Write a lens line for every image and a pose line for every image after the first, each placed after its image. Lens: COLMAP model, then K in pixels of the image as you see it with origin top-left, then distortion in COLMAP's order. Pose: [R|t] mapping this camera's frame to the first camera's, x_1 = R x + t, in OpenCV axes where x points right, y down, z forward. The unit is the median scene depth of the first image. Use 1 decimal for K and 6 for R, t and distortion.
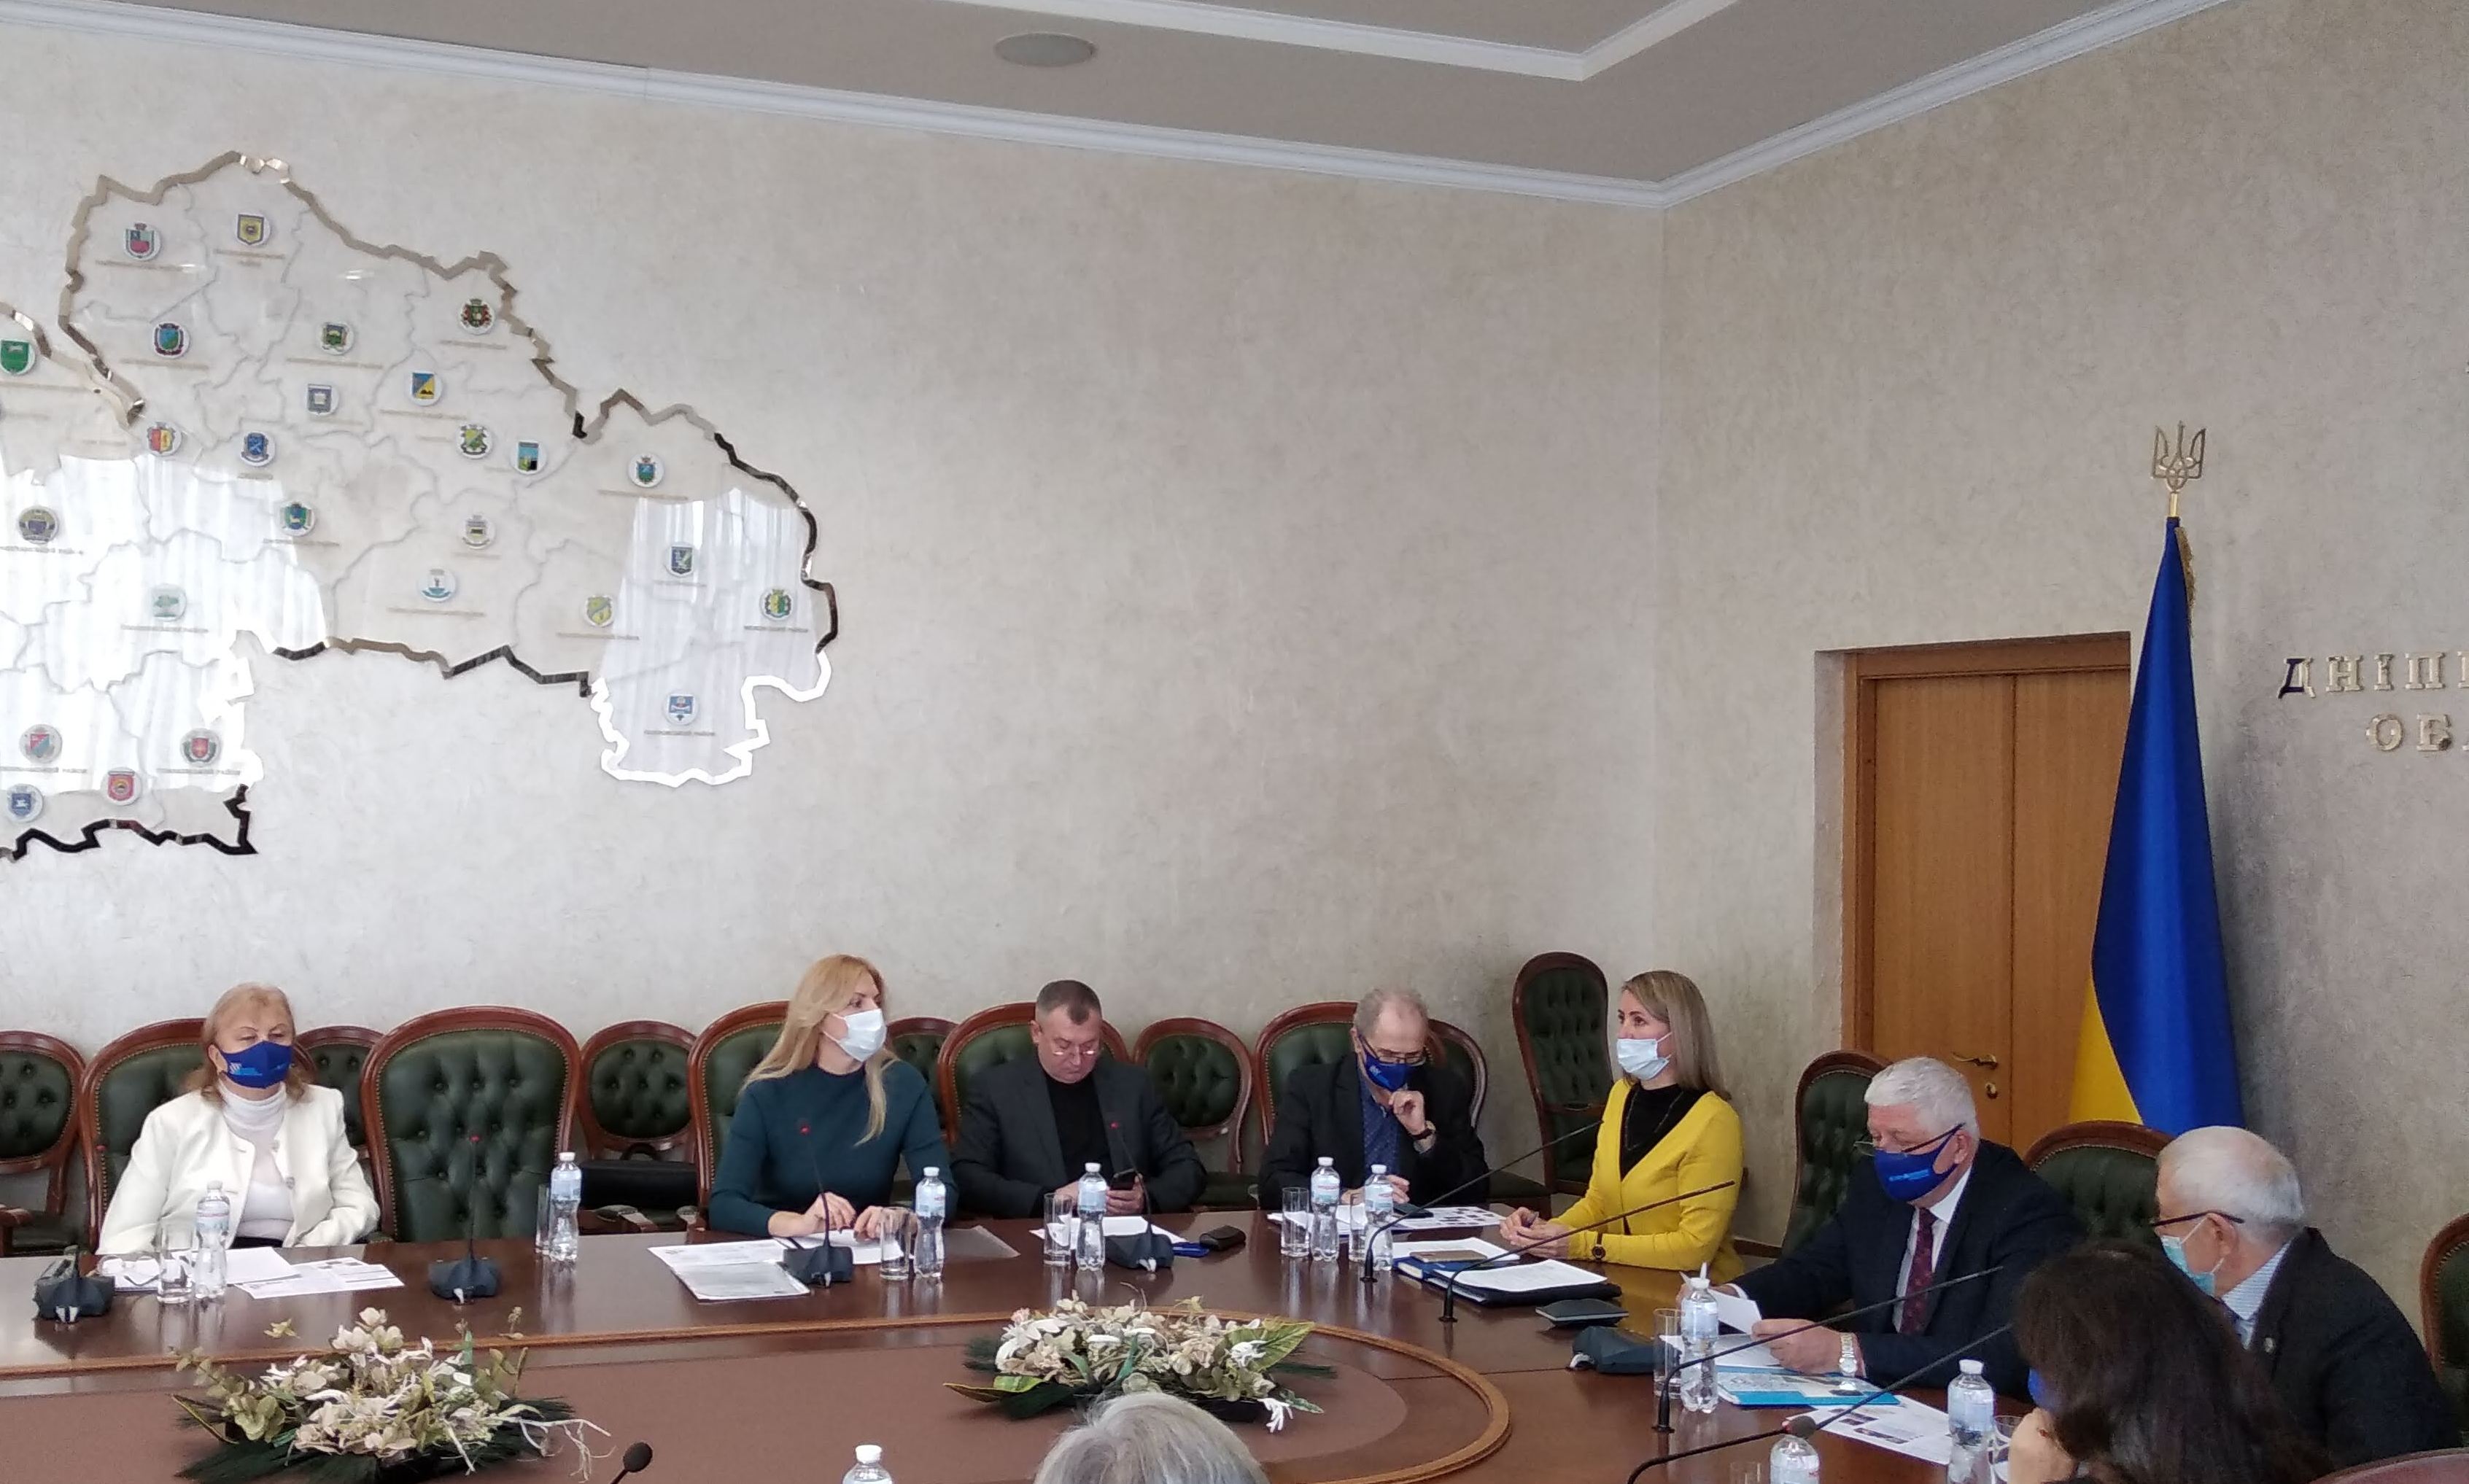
lens RADIAL K [[2249.9, 0, 1028.0], [0, 2249.9, 663.9], [0, 0, 1]] dist [0.087218, -0.156097]
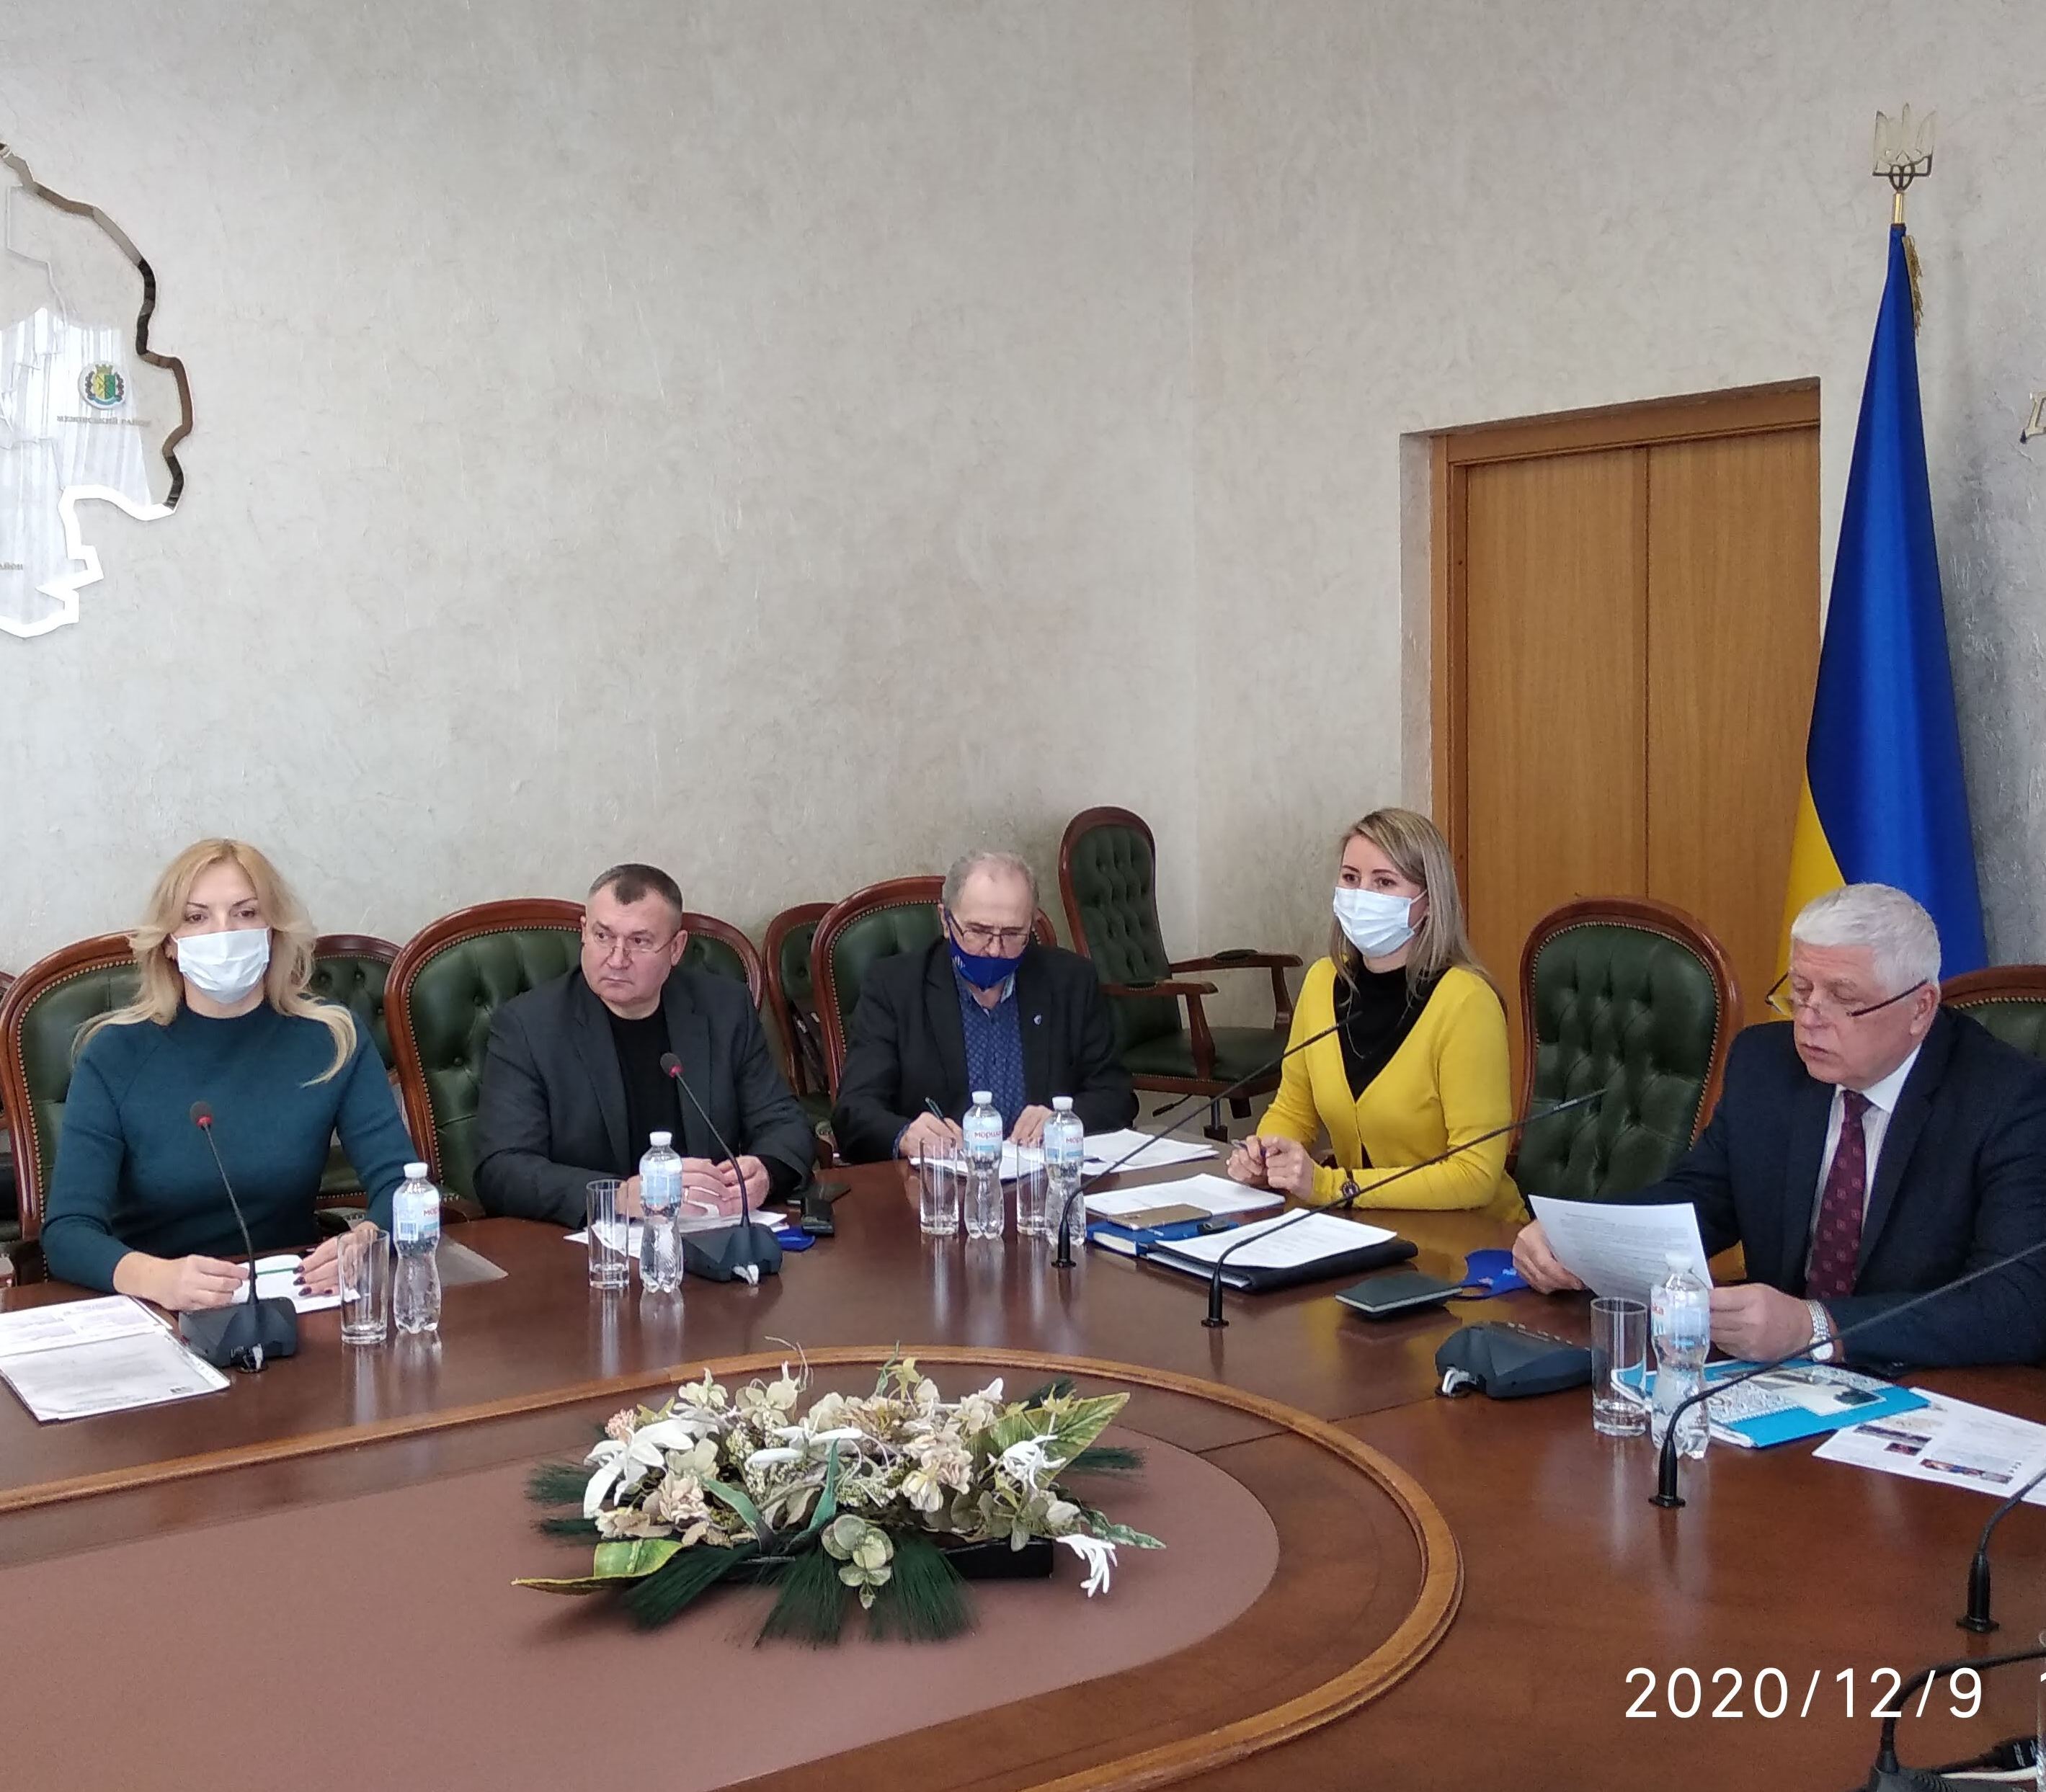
lens RADIAL K [[2496.2, 0, 948.4], [0, 2496.2, 705.4], [0, 0, 1]] dist [0.144386, -0.355991]
pose [[0.977240, -0.045404, 0.207219, -0.023707], [0.029954, 0.996573, 0.077099, 0.027200], [-0.210009, -0.069137, 0.975252, 0.178094]]
